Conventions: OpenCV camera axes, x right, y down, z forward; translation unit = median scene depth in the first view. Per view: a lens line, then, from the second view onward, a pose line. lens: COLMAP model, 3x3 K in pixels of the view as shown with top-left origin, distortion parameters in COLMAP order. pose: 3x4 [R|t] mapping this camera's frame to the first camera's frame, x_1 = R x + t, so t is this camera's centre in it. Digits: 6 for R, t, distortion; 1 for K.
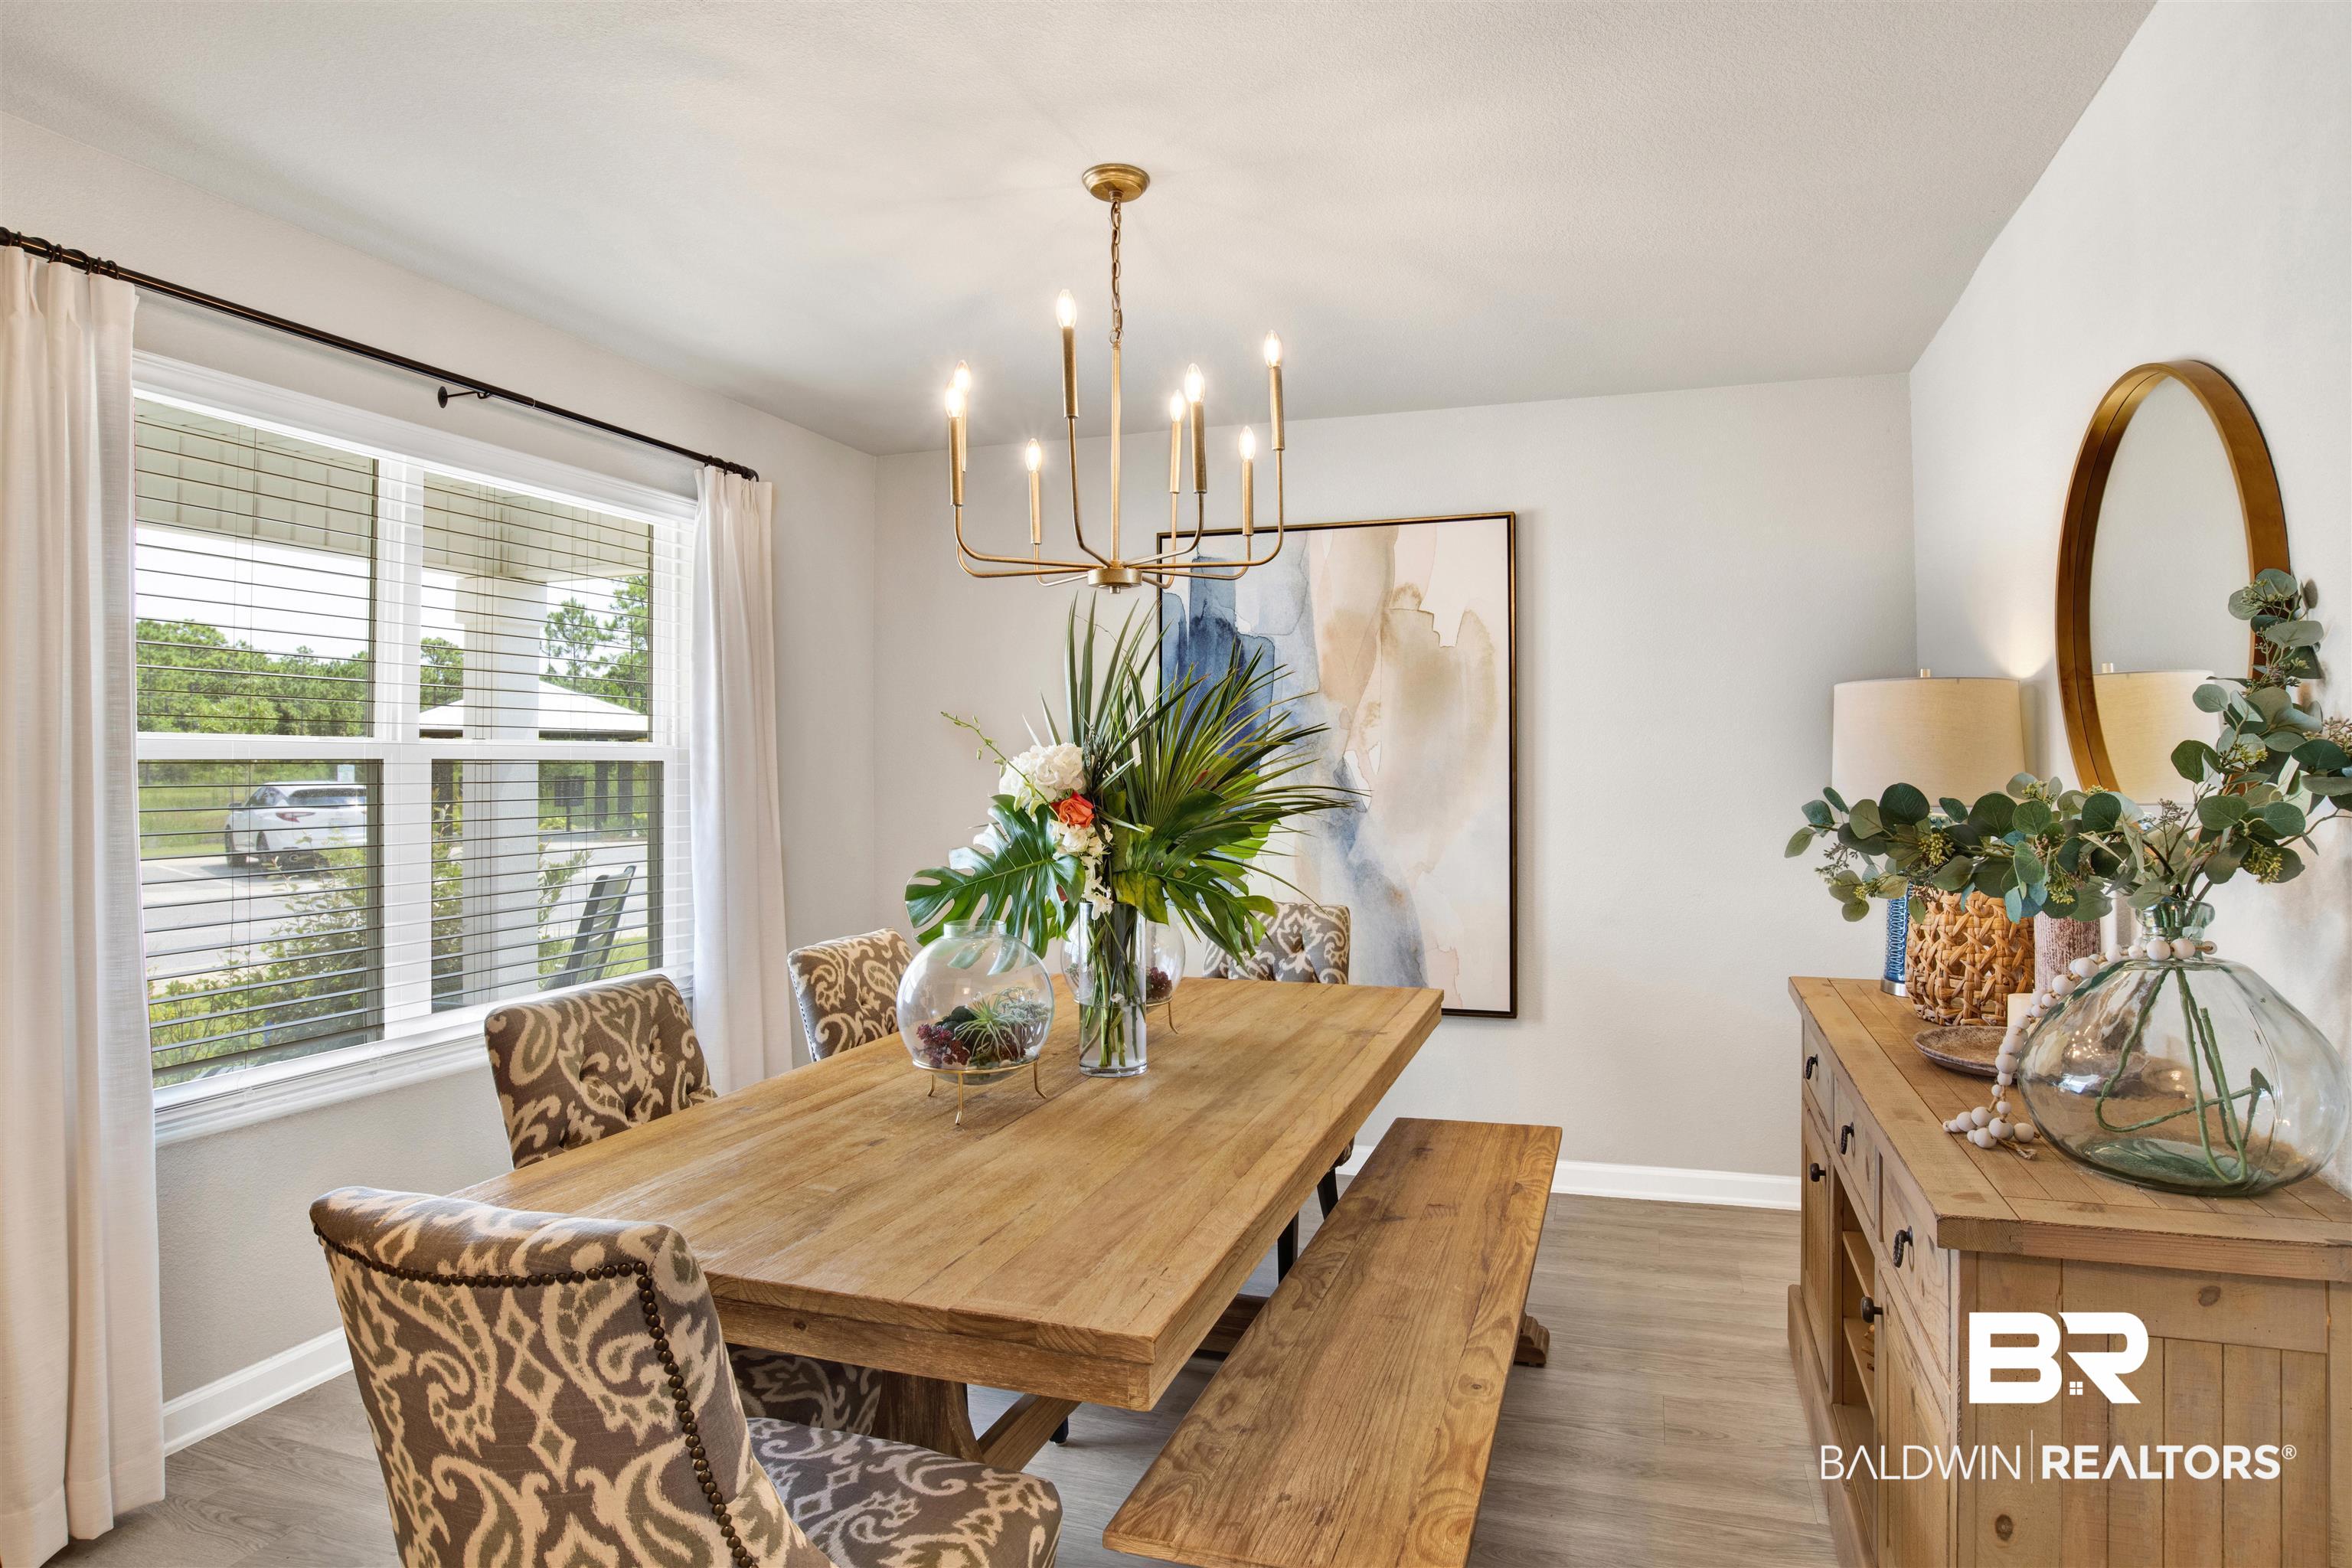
lens RADIAL K [[1280.7, 0, 1205.4], [0, 1280.7, 749.8], [0, 0, 1]] dist [-0.058810, 0.016957]
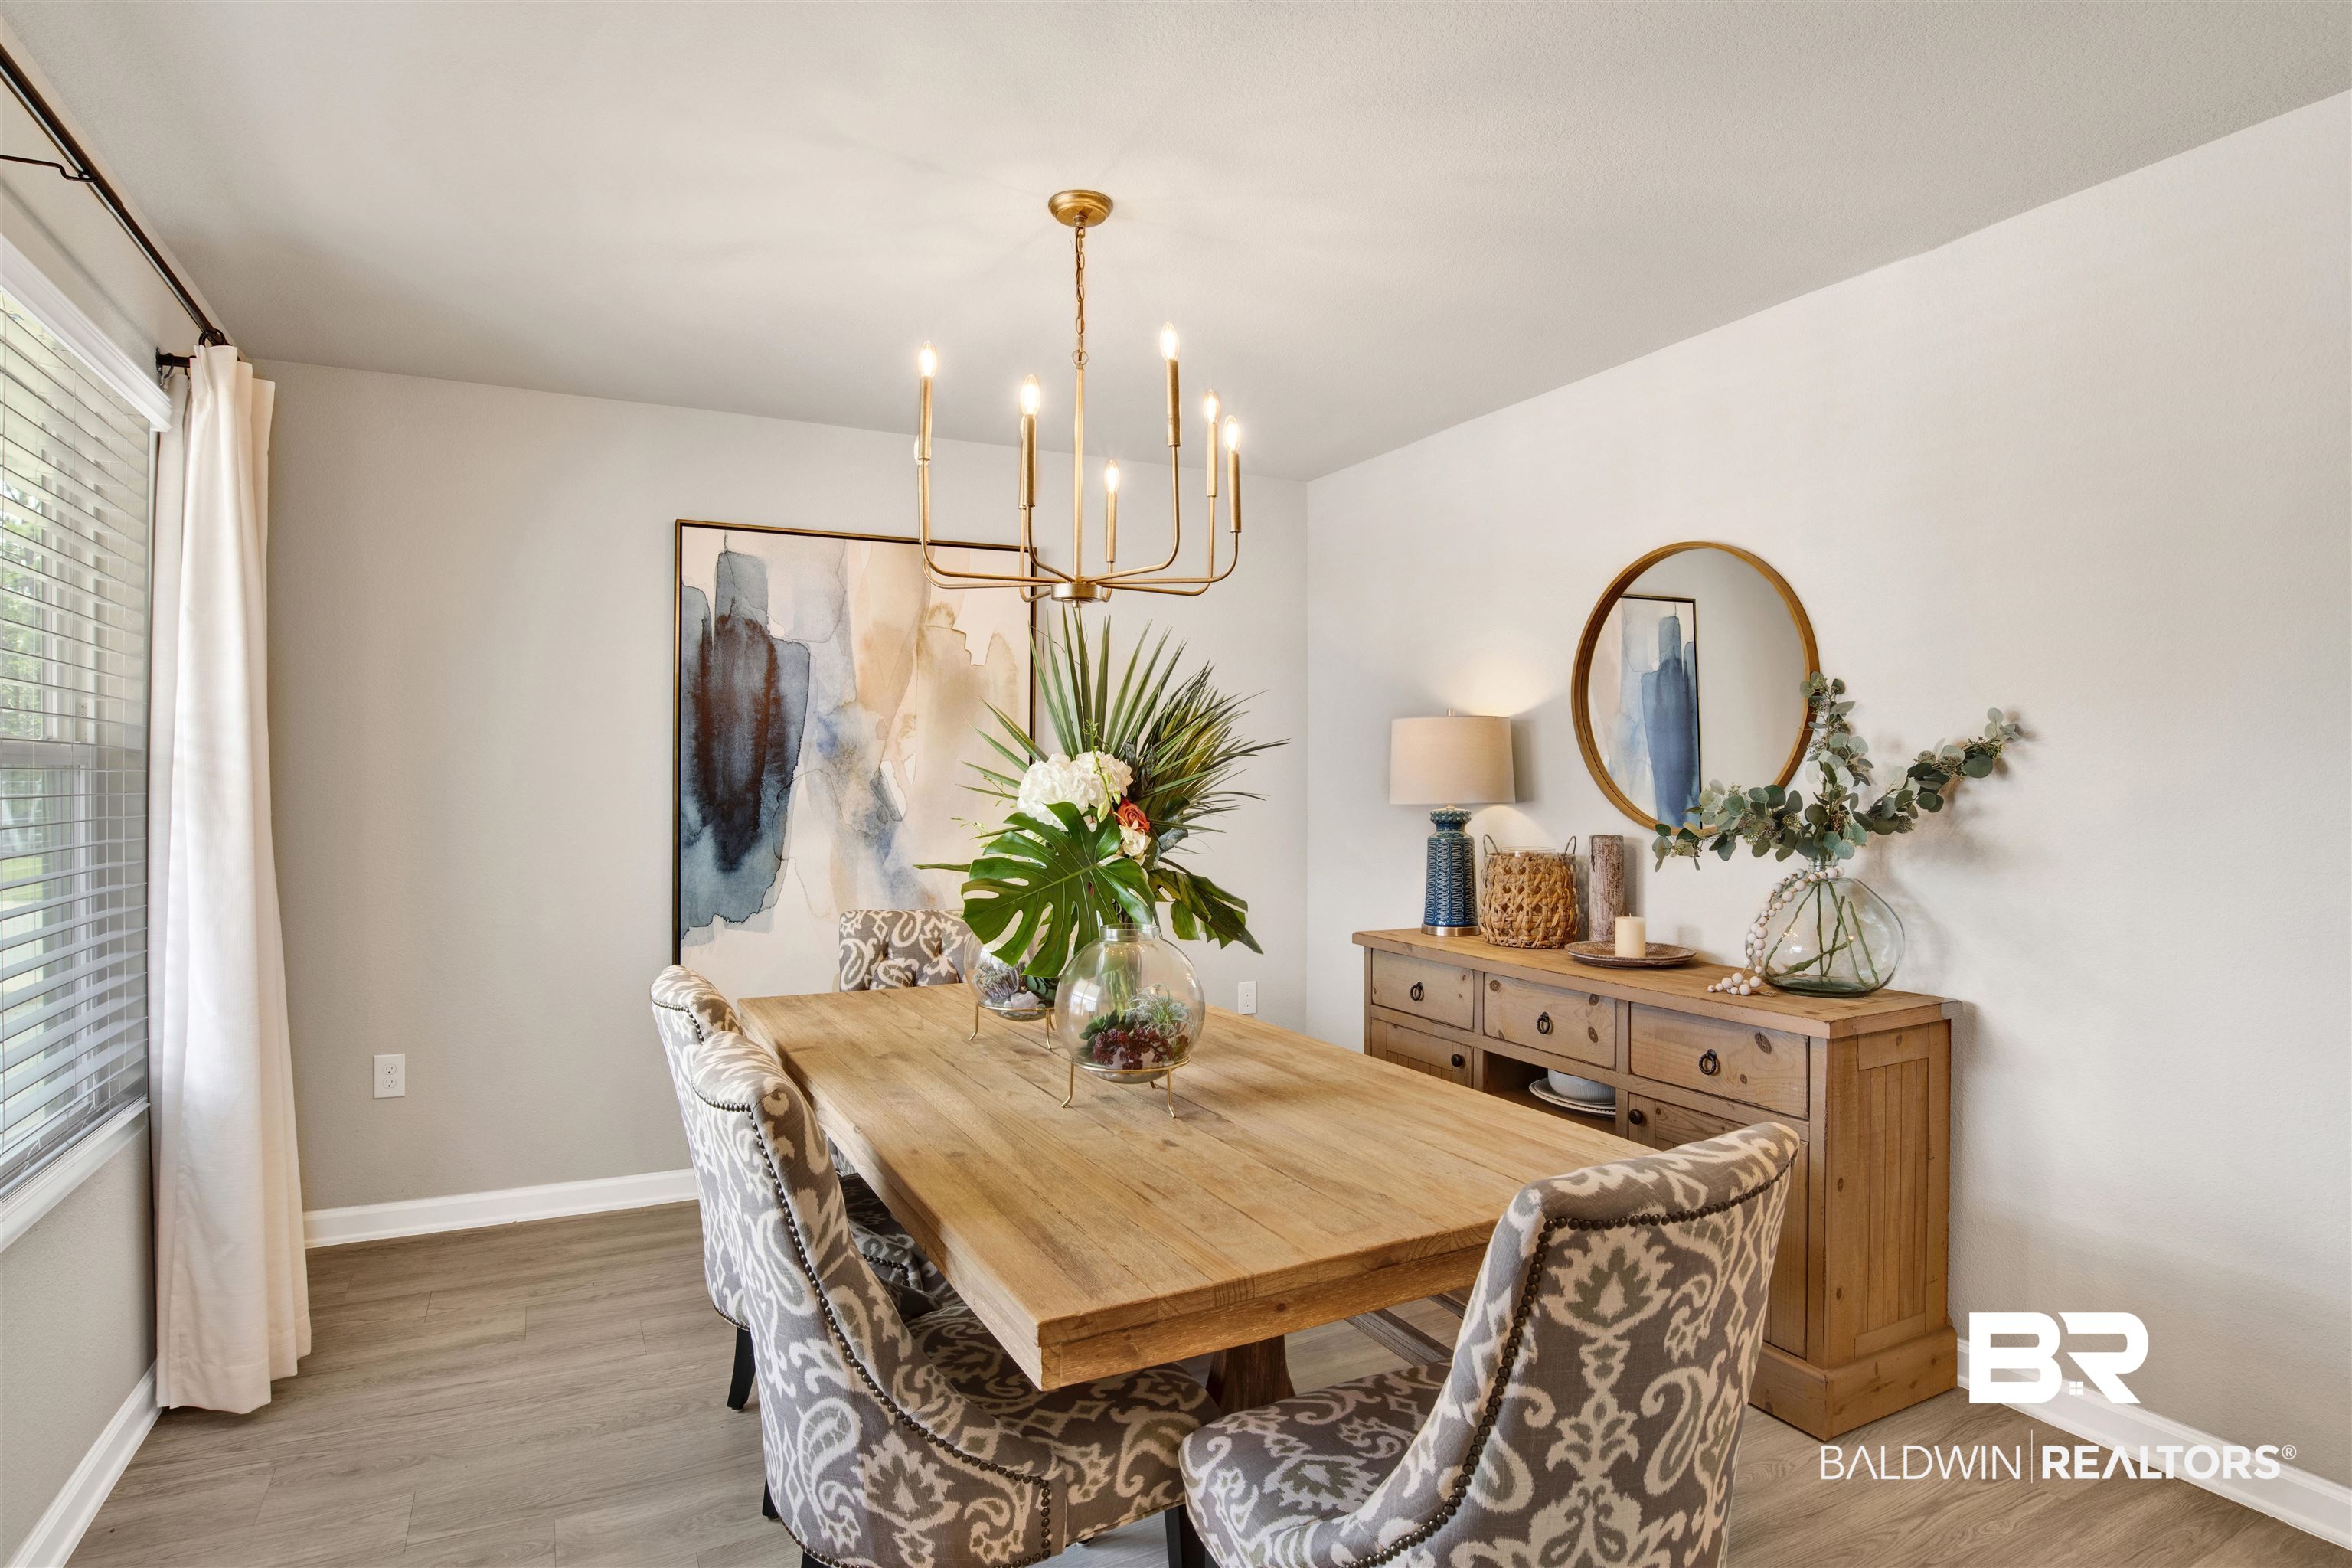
lens RADIAL K [[1280.7, 0, 1119.7], [0, 1280.7, 773.9], [0, 0, 1]] dist [-0.058810, 0.016957]
pose [[0.716400, 0.004512, 0.697675, -0.818514], [-0.010441, 0.999936, 0.004253, 0.008523], [-0.697611, -0.010331, 0.716402, 0.245170]]
